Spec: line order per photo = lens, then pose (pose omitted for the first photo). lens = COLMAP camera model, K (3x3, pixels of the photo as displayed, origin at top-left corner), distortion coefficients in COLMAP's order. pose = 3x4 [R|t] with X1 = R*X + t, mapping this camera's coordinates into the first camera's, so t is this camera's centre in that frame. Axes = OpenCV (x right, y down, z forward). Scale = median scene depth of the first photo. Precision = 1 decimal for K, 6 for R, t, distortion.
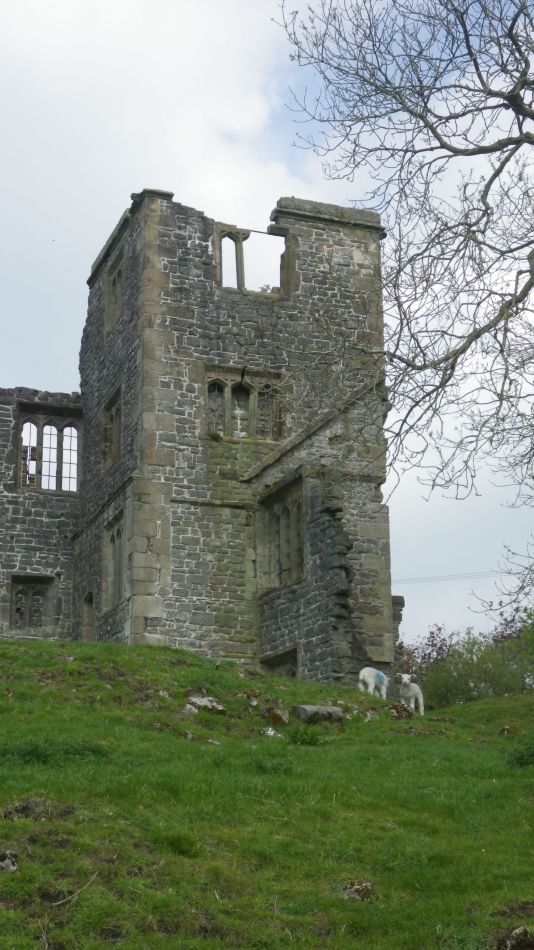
lens RADIAL K [[1453.4, 0, 267.0], [0, 1453.4, 475.0], [0, 0, 1]] dist [-0.013618, 0.012640]
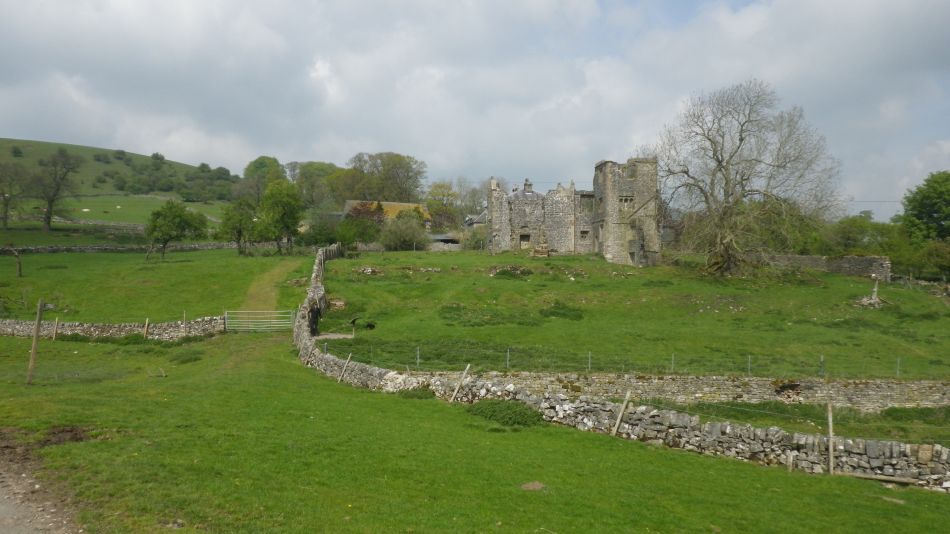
lens RADIAL K [[820.4, 0, 475.0], [0, 820.4, 267.0], [0, 0, 1]] dist [0.012194, 0.001393]
pose [[0.974267, 0.010013, -0.225173, 0.118385], [0.049296, 0.965361, 0.256219, -0.602468], [0.219938, -0.260726, 0.940026, -1.921487]]
